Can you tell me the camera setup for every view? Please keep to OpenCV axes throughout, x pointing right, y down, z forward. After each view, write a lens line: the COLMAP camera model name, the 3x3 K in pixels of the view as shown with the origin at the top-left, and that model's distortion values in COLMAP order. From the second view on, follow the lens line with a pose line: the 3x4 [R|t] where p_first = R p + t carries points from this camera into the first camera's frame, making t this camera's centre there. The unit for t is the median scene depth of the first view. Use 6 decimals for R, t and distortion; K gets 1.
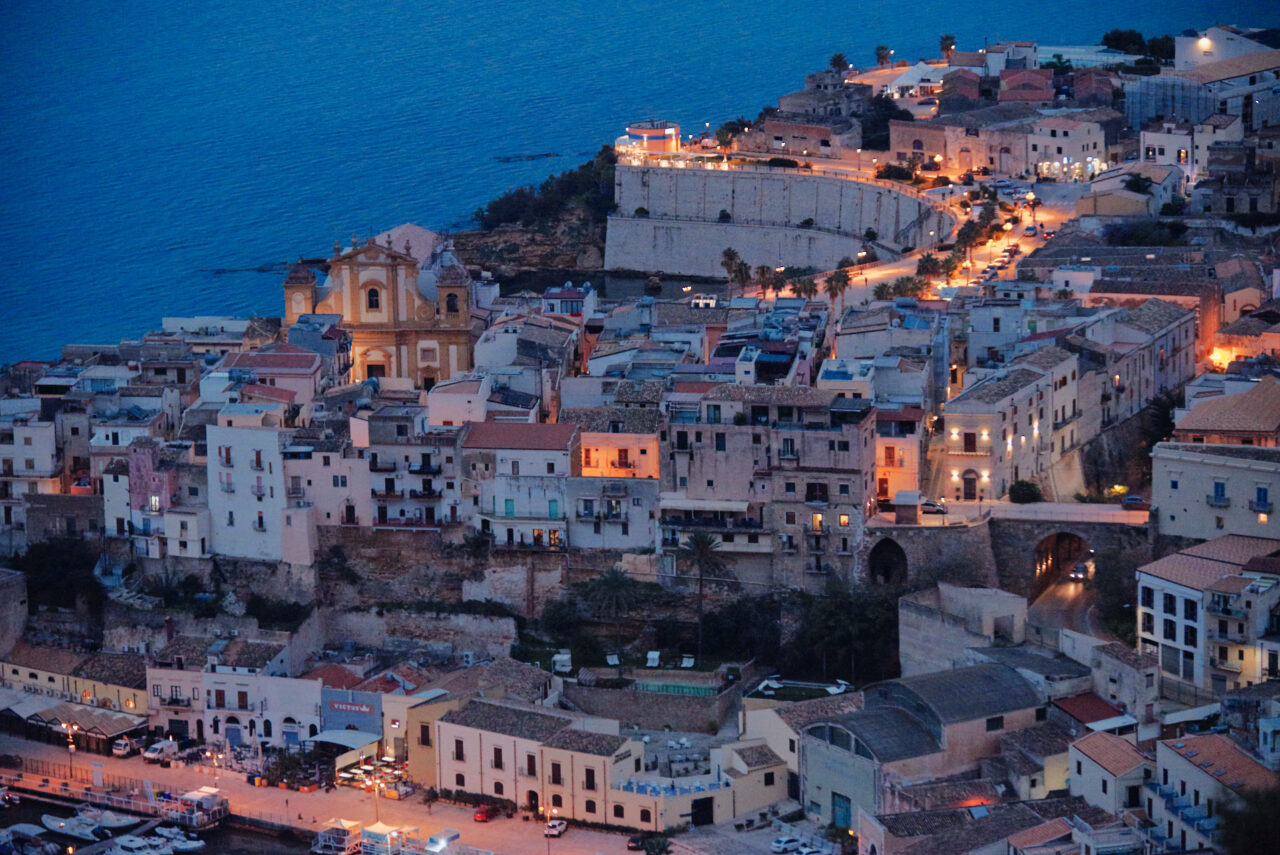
lens RADIAL K [[4760.9, 0, 640.0], [0, 4760.9, 427.5], [0, 0, 1]] dist [0.187302, -1.035816]
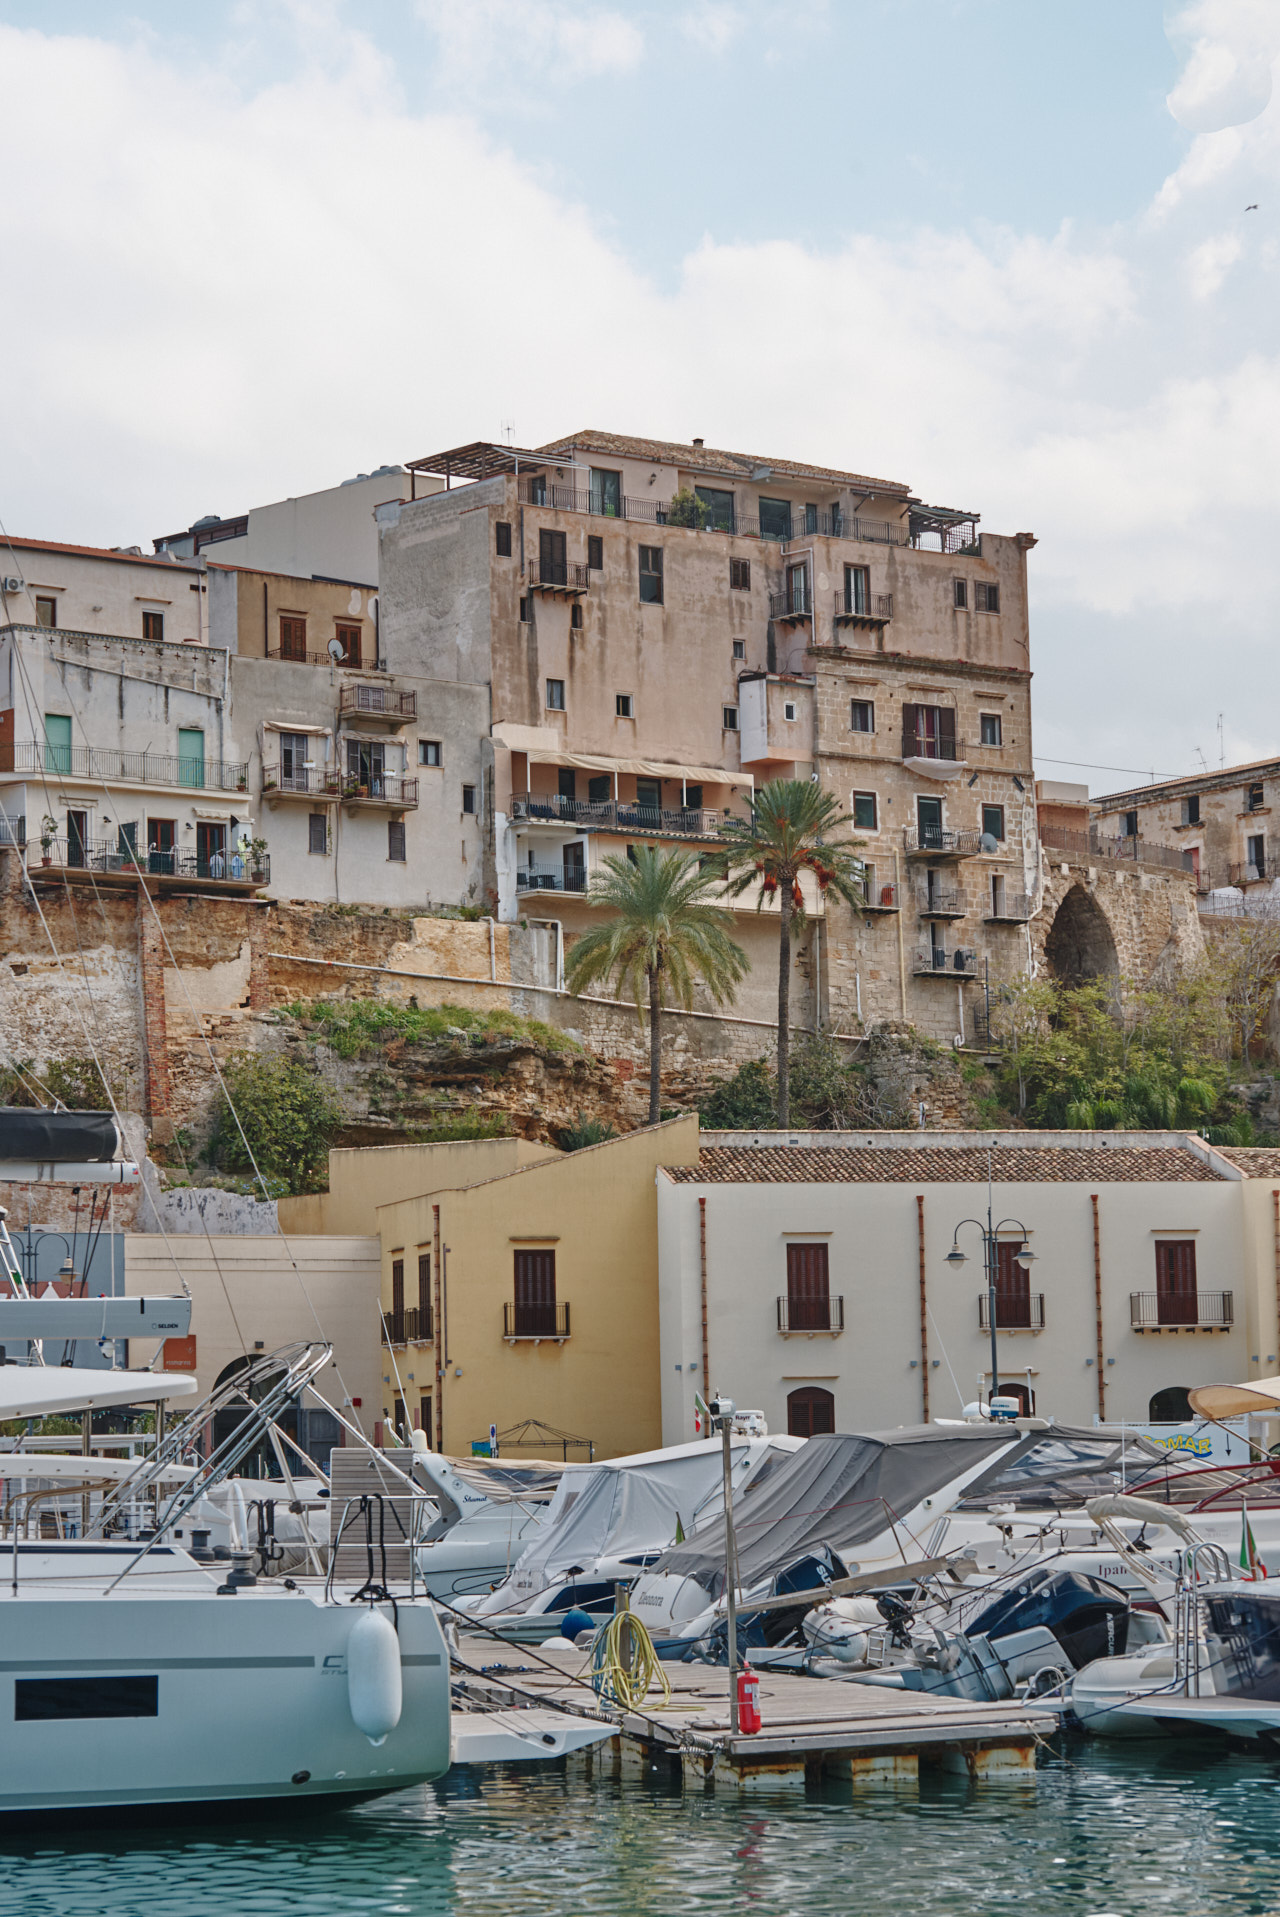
lens RADIAL K [[4485.1, 0, 635.2], [0, 4485.1, 1031.4], [0, 0, 1]] dist [-0.015001, -0.672378]
pose [[0.625572, 0.088929, 0.775081, -0.213320], [0.173098, 0.952899, -0.249040, 0.106597], [-0.760721, 0.289957, 0.580714, 0.838097]]
